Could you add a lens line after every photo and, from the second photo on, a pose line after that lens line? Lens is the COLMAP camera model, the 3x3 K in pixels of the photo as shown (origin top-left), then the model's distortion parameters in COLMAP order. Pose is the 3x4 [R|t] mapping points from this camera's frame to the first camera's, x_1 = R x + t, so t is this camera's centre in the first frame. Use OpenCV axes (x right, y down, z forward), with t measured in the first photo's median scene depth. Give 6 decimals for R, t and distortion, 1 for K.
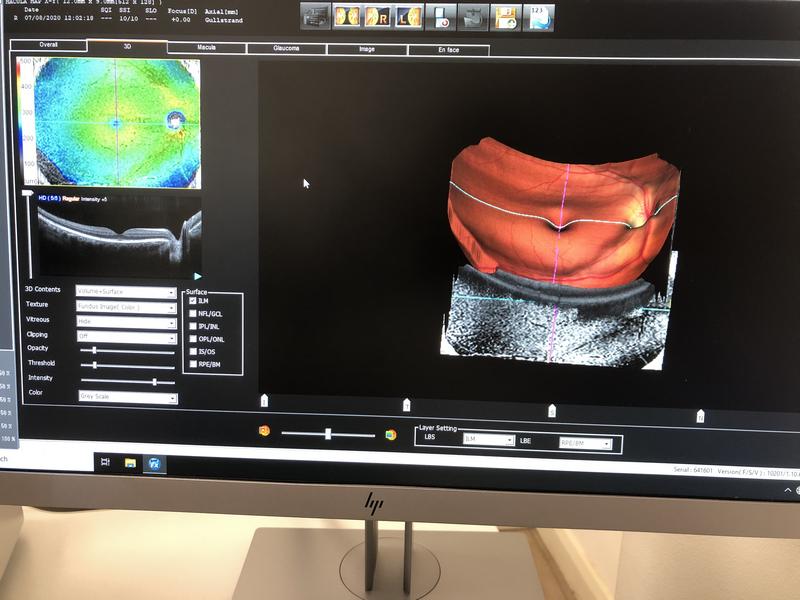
lens RADIAL K [[654.5, 0, 400.0], [0, 654.5, 300.0], [0, 0, 1]] dist [0.007791, 0.001767]
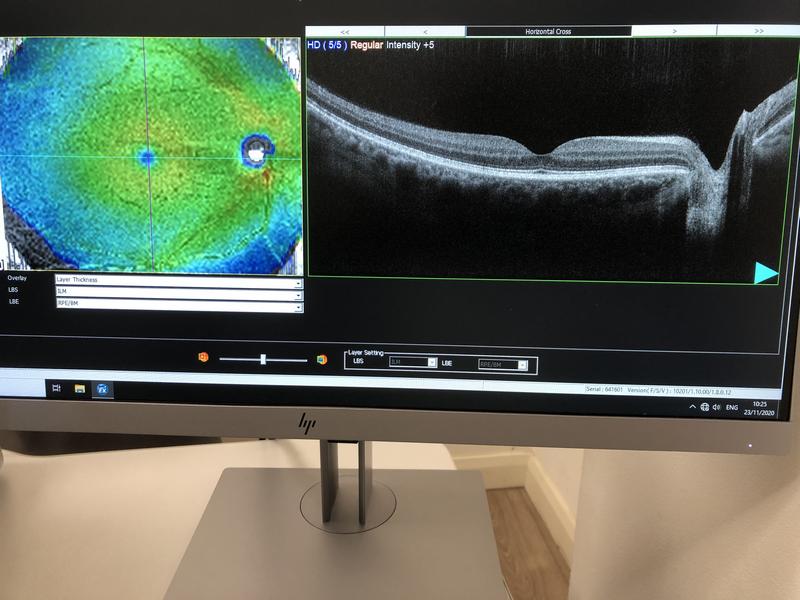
lens RADIAL K [[654.5, 0, 400.0], [0, 654.5, 300.0], [0, 0, 1]] dist [0.007791, 0.001767]
pose [[0.999948, -0.009326, -0.004244, 0.118150], [0.009494, 0.999100, 0.041337, 0.065984], [0.003855, -0.041375, 0.999136, -0.060578]]
